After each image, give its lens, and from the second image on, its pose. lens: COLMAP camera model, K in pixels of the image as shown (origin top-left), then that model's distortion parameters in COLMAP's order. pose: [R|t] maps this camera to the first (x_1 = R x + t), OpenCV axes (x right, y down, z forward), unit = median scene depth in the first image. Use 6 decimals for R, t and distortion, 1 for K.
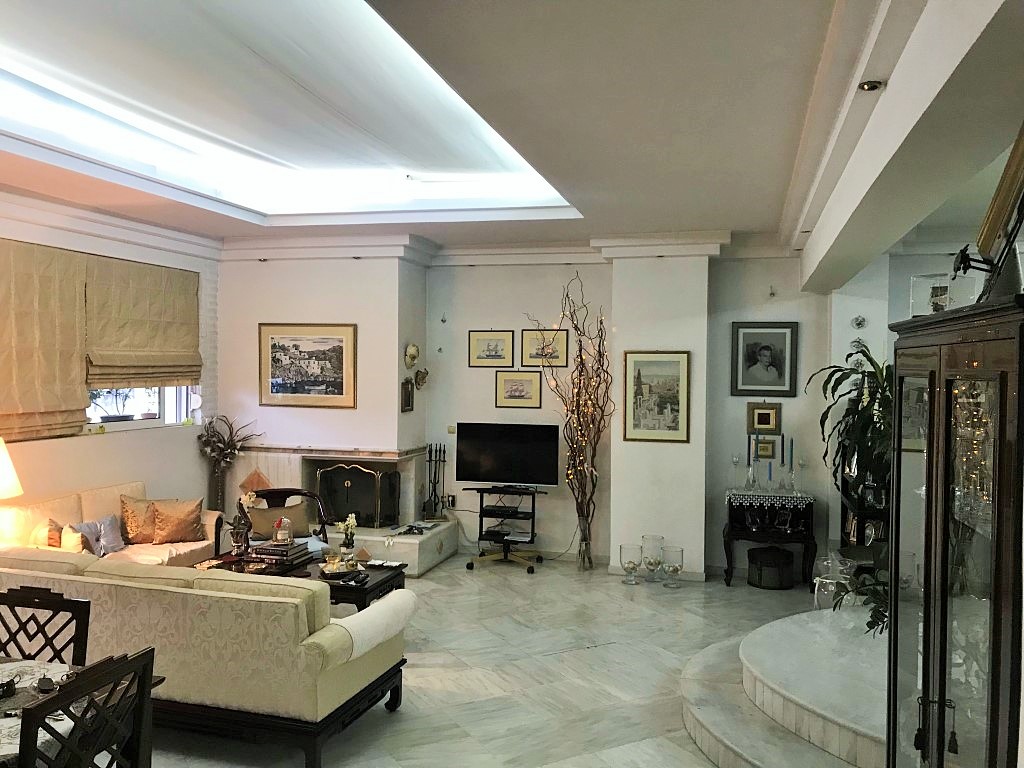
lens RADIAL K [[841.7, 0, 515.9], [0, 841.7, 386.5], [0, 0, 1]] dist [0.044361, -0.016149]
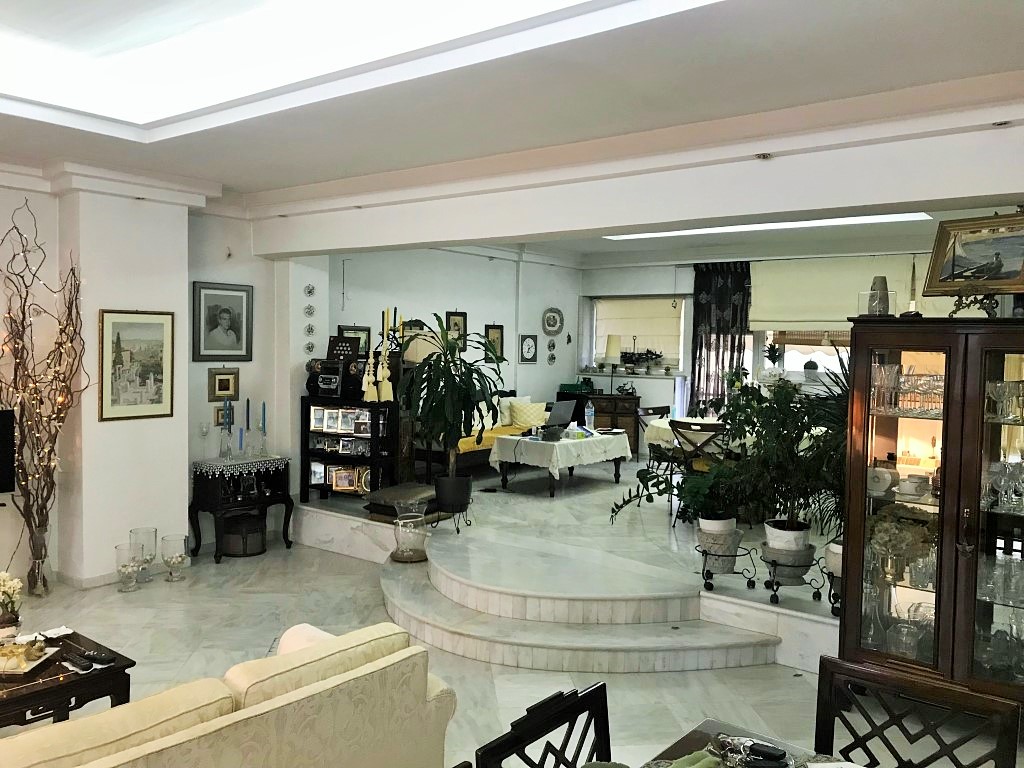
lens RADIAL K [[841.7, 0, 495.9], [0, 841.7, 389.2], [0, 0, 1]] dist [0.044361, -0.016149]
pose [[0.411170, -0.058069, 0.909707, -0.460118], [0.013040, 0.998241, 0.057827, -0.008397], [-0.911465, -0.011914, 0.411204, 0.325243]]
